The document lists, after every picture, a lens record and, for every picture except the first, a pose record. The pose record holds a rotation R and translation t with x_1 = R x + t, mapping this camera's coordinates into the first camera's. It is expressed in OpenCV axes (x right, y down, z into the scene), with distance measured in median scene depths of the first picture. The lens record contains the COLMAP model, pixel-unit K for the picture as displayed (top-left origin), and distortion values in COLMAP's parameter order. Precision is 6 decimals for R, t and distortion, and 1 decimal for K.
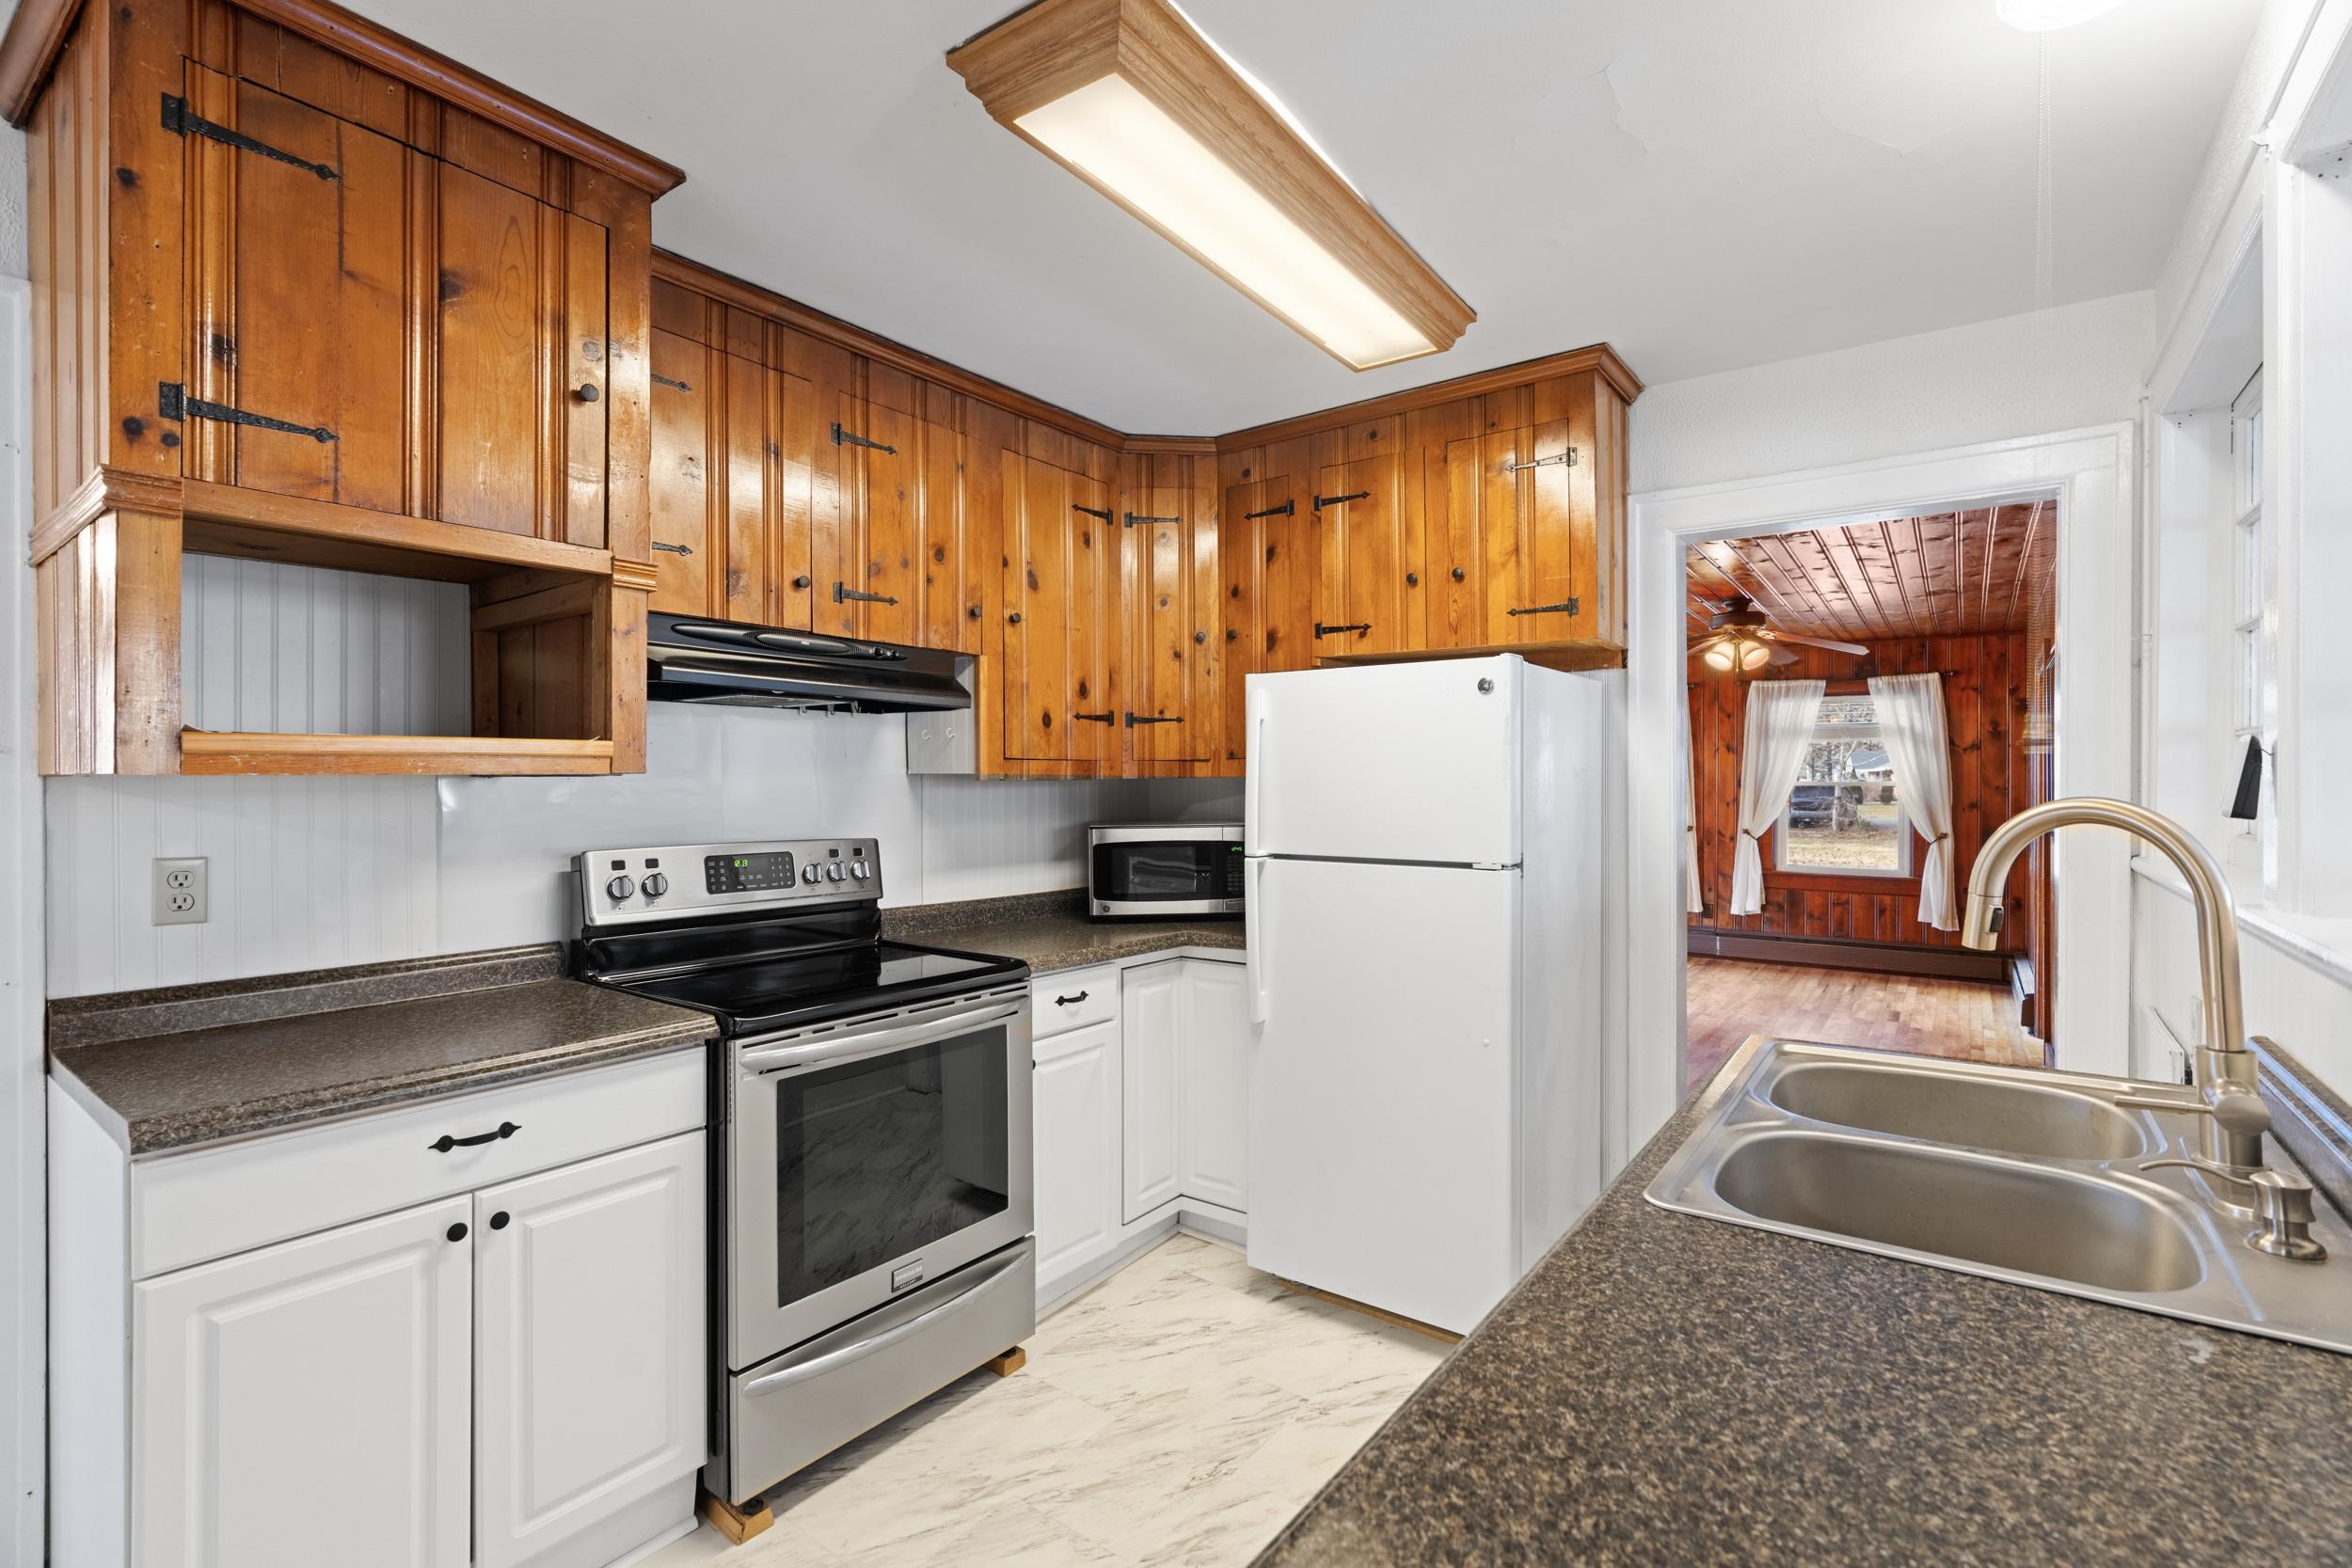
lens RADIAL K [[1077.7, 0, 1177.5], [0, 1077.7, 781.4], [0, 0, 1]] dist [-0.006220, 0.002249]
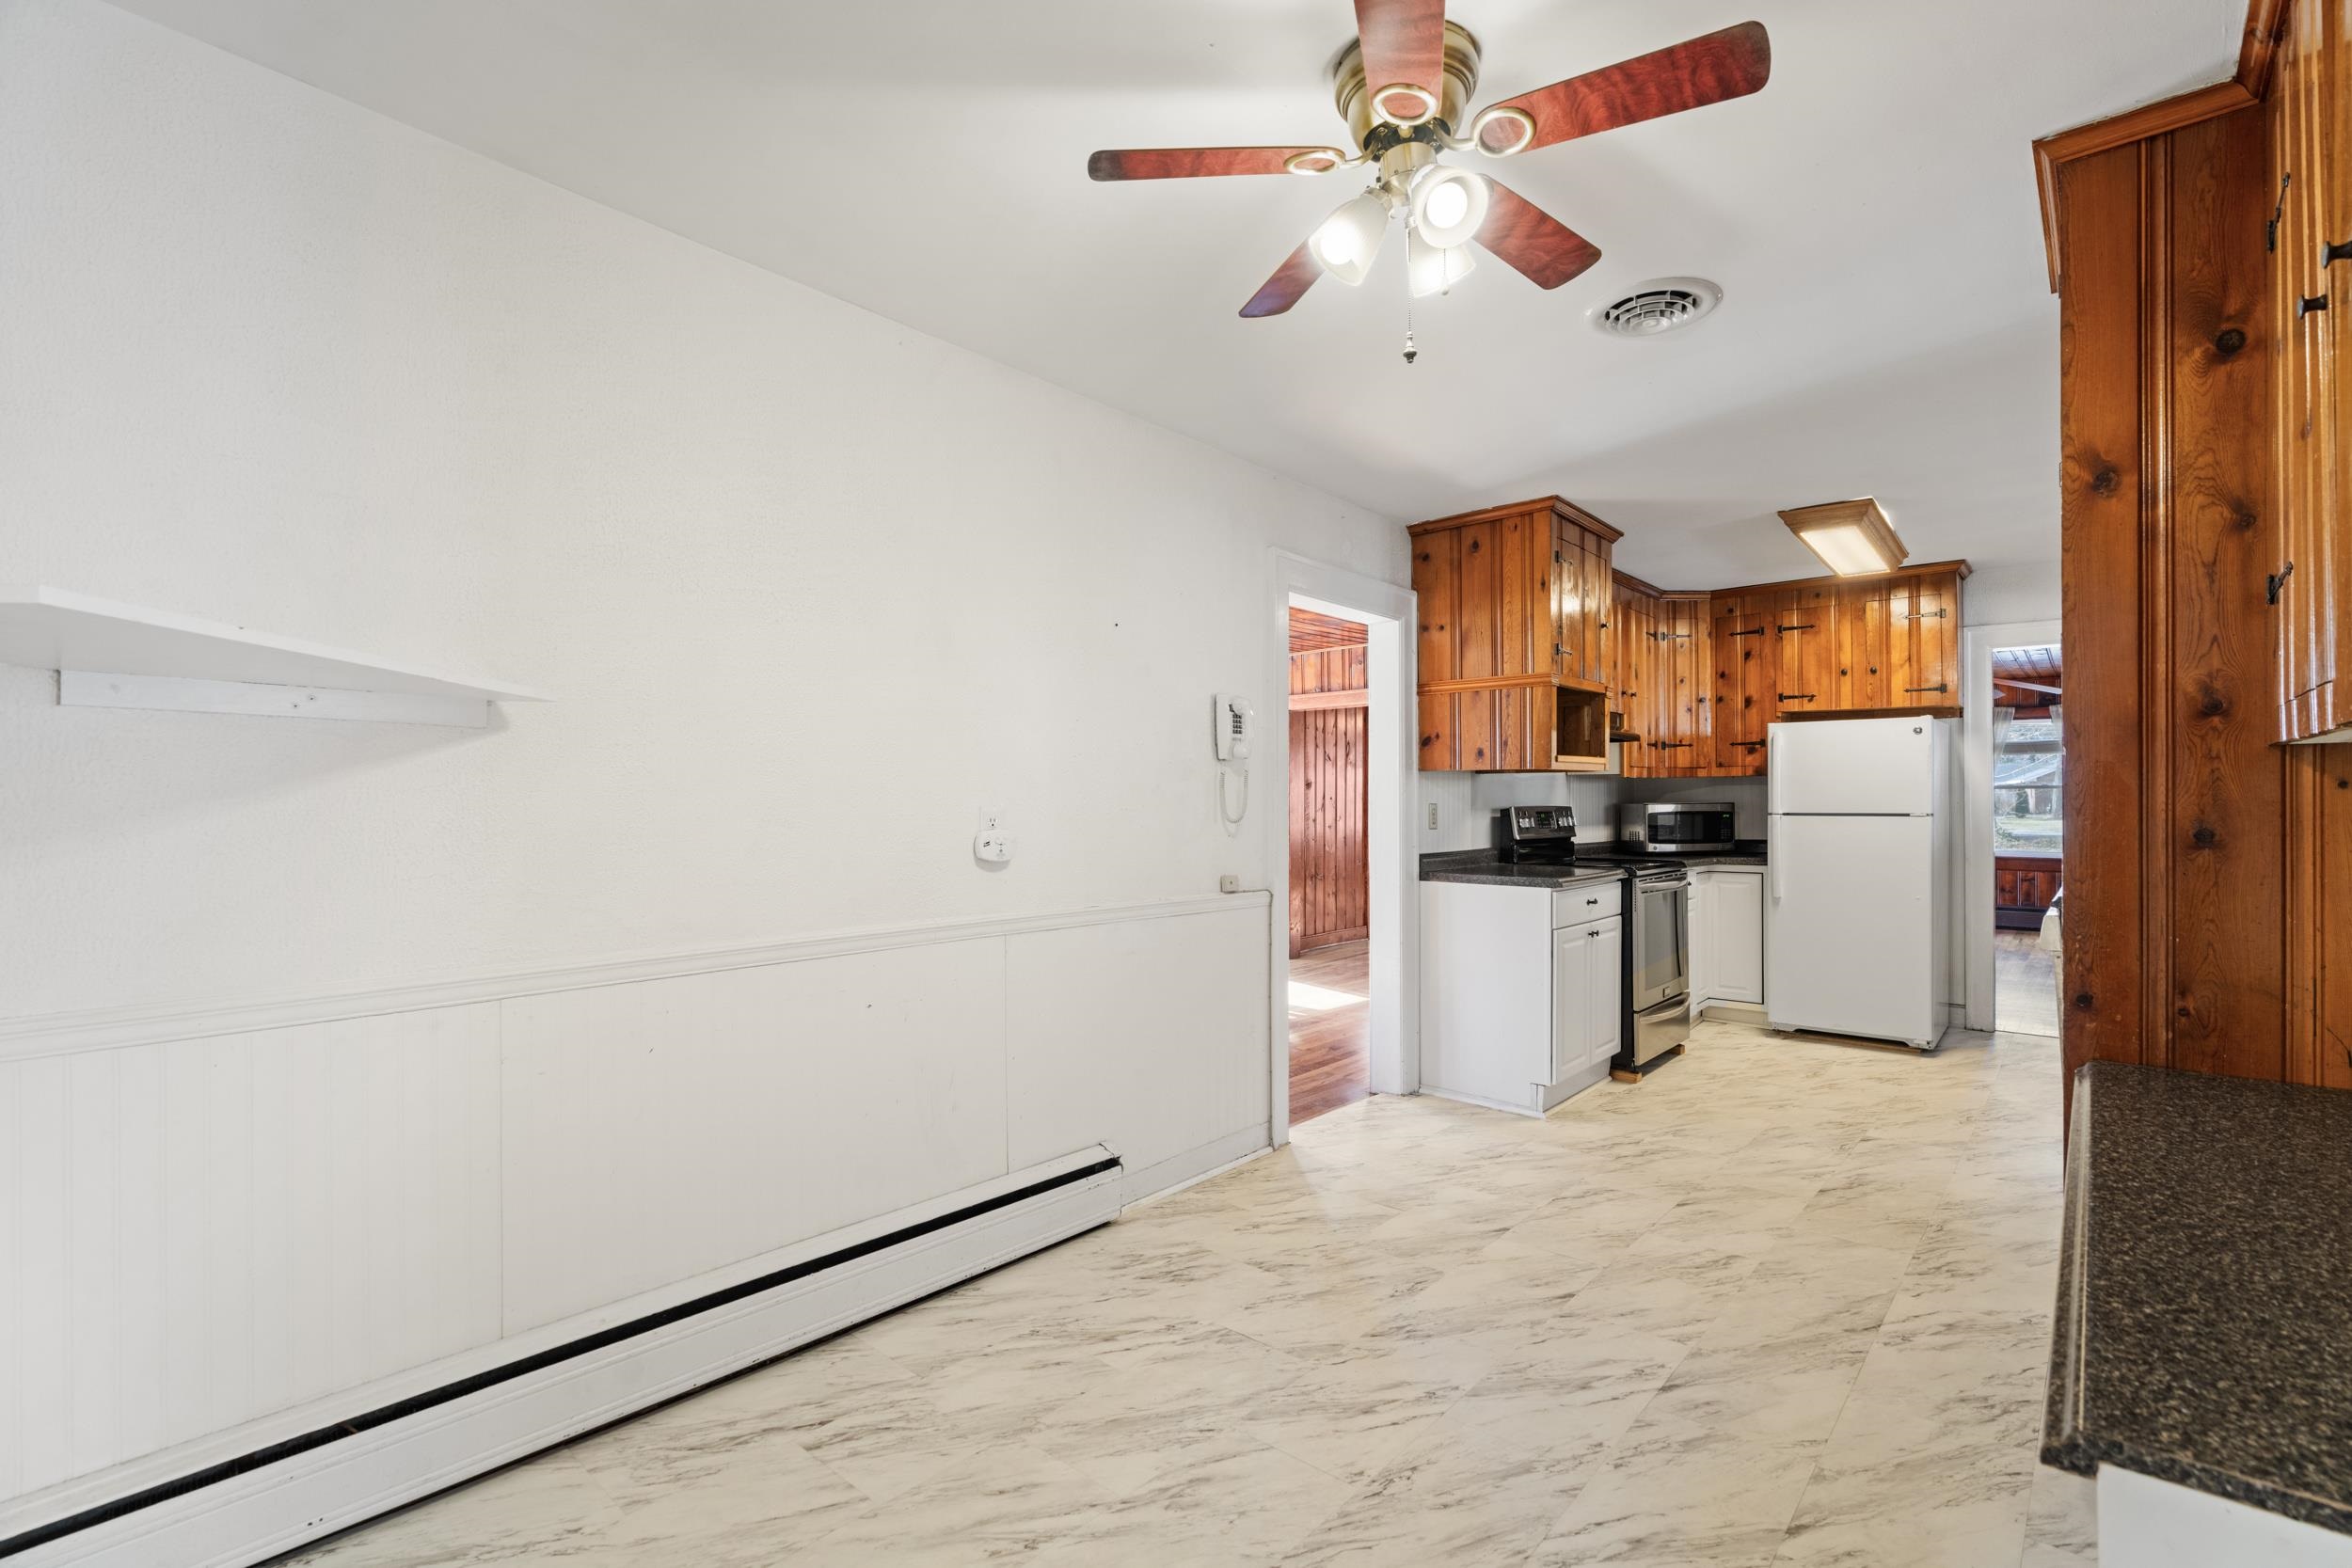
lens RADIAL K [[1077.7, 0, 1180.3], [0, 1077.7, 796.2], [0, 0, 1]] dist [-0.006220, 0.002249]
pose [[0.997023, -0.002579, -0.077064, -0.714862], [0.002462, 0.999996, -0.001620, 0.029569], [0.077068, 0.001426, 0.997025, -0.878524]]
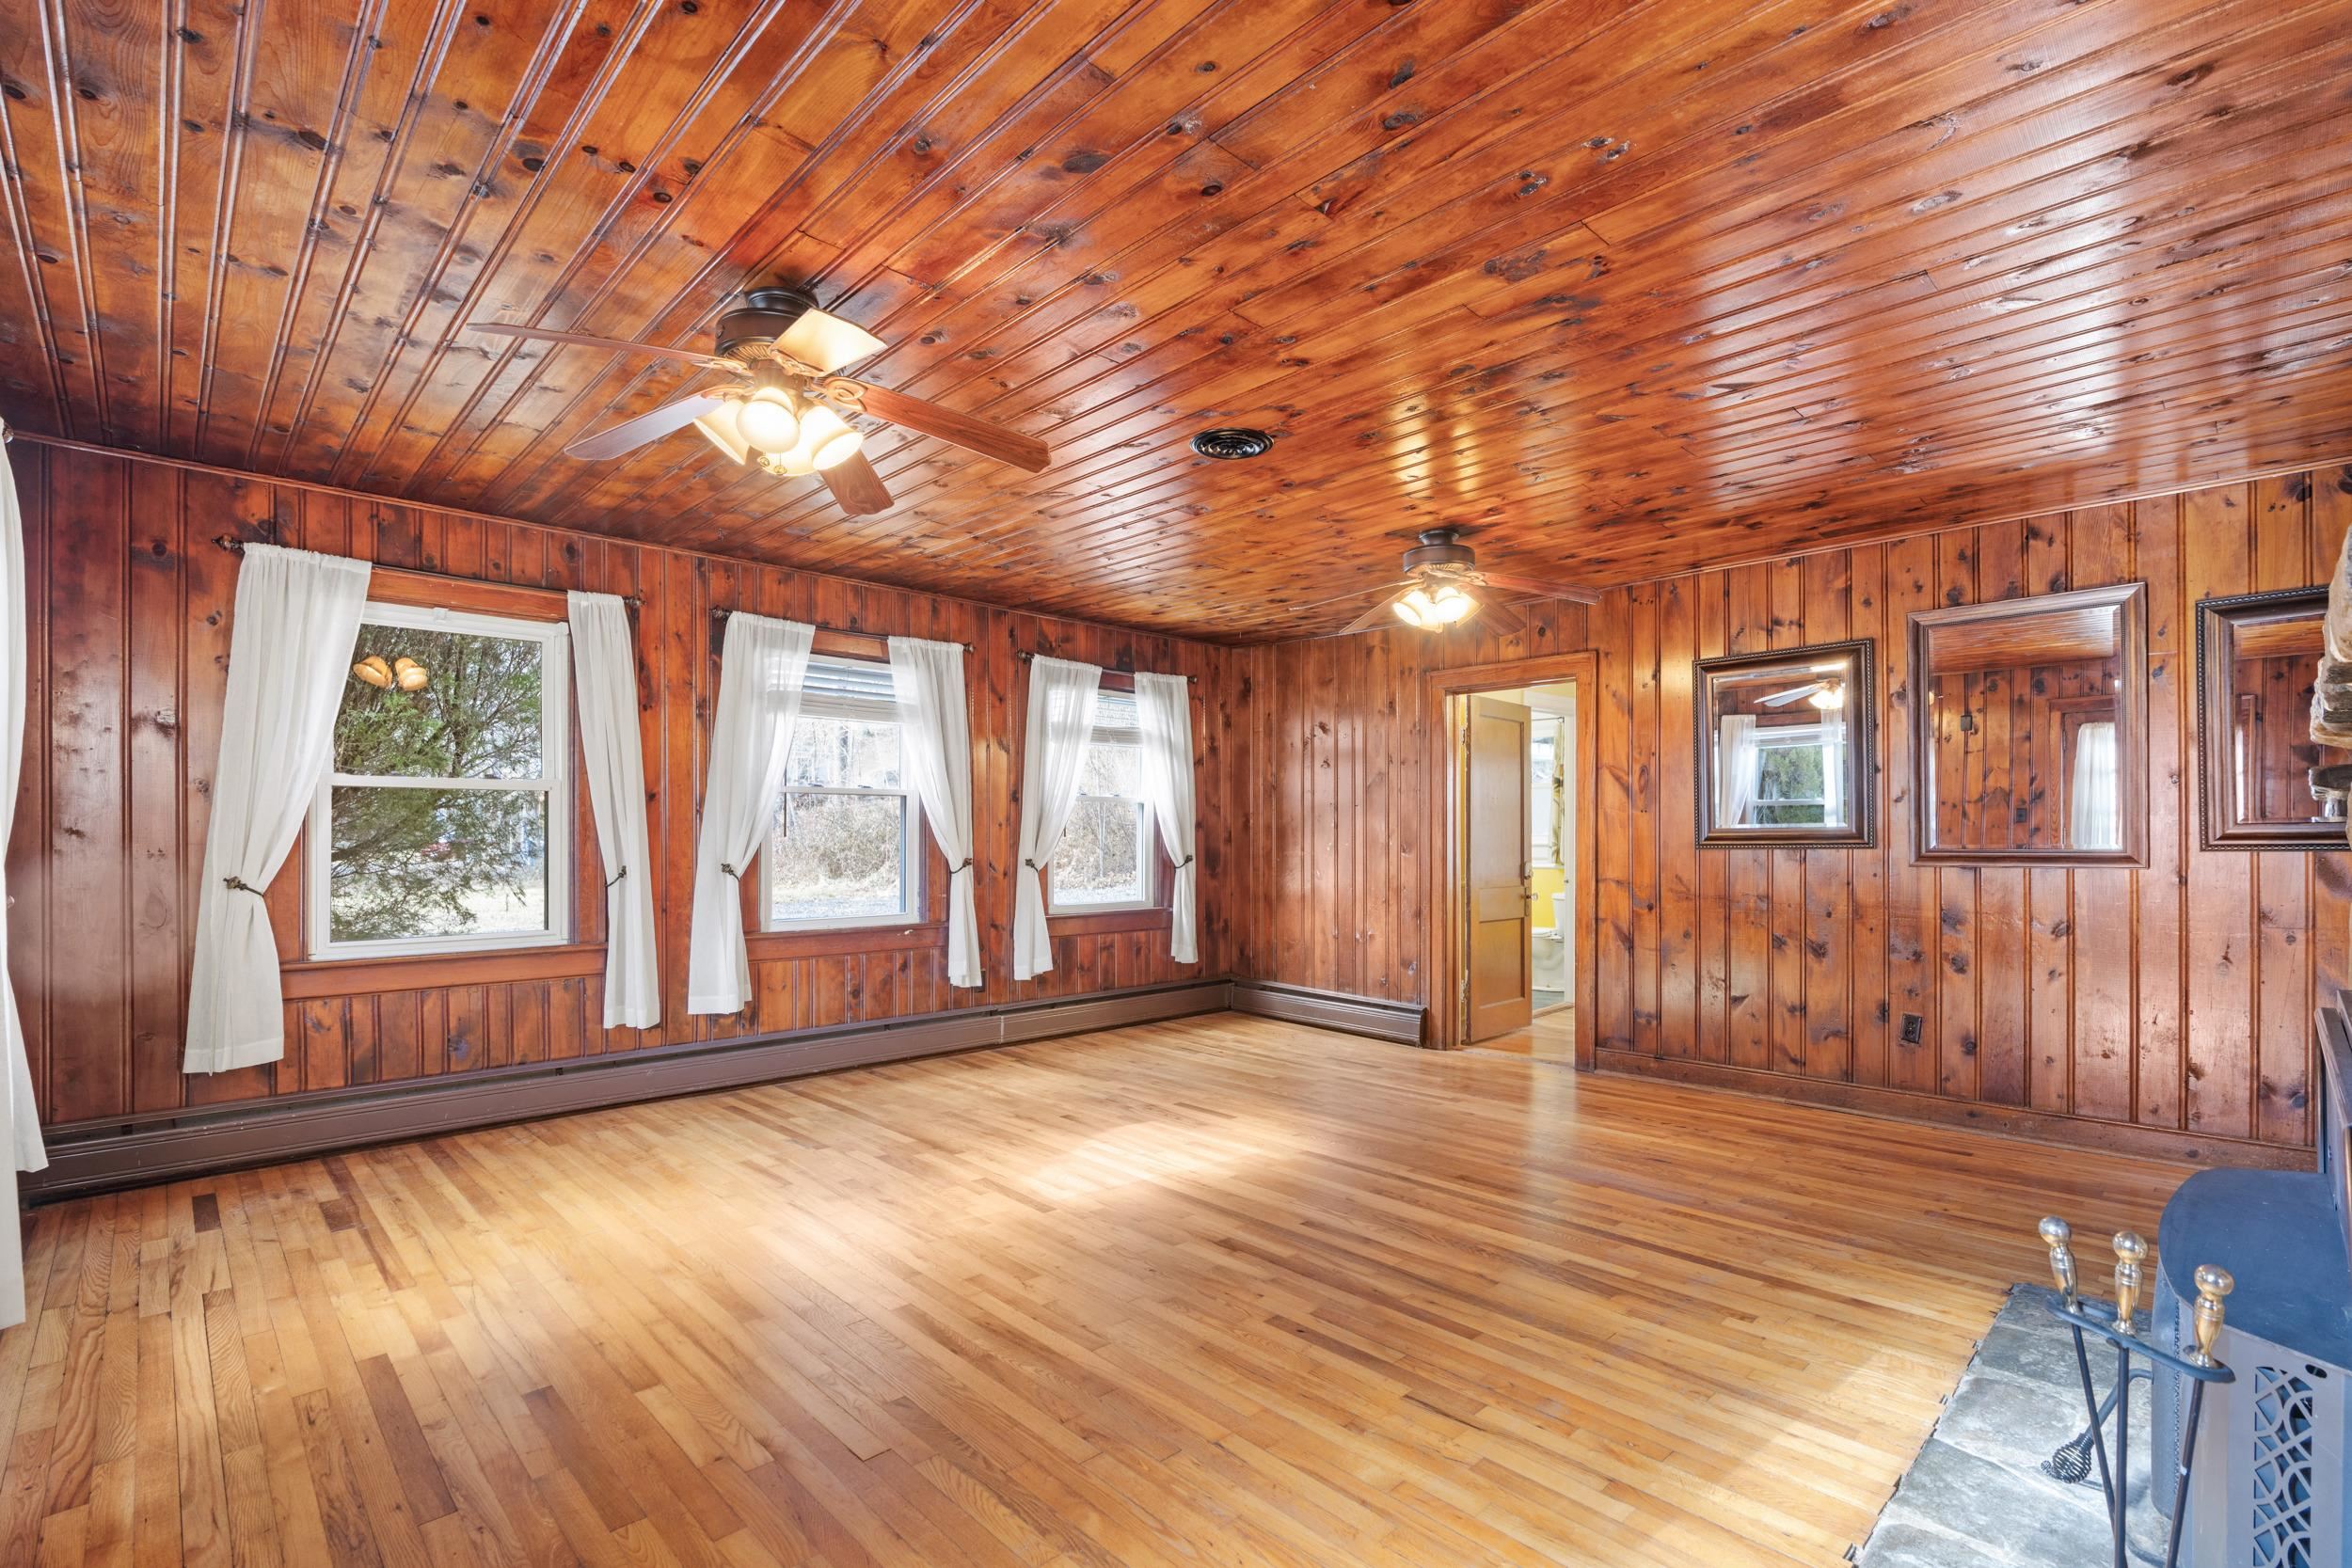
lens RADIAL K [[1077.7, 0, 1184.9], [0, 1077.7, 833.5], [0, 0, 1]] dist [-0.006220, 0.002249]
pose [[0.173509, -0.003820, 0.984825, -0.397471], [-0.003701, 0.999983, 0.004530, 0.057934], [-0.984825, -0.004431, 0.173492, 1.883585]]
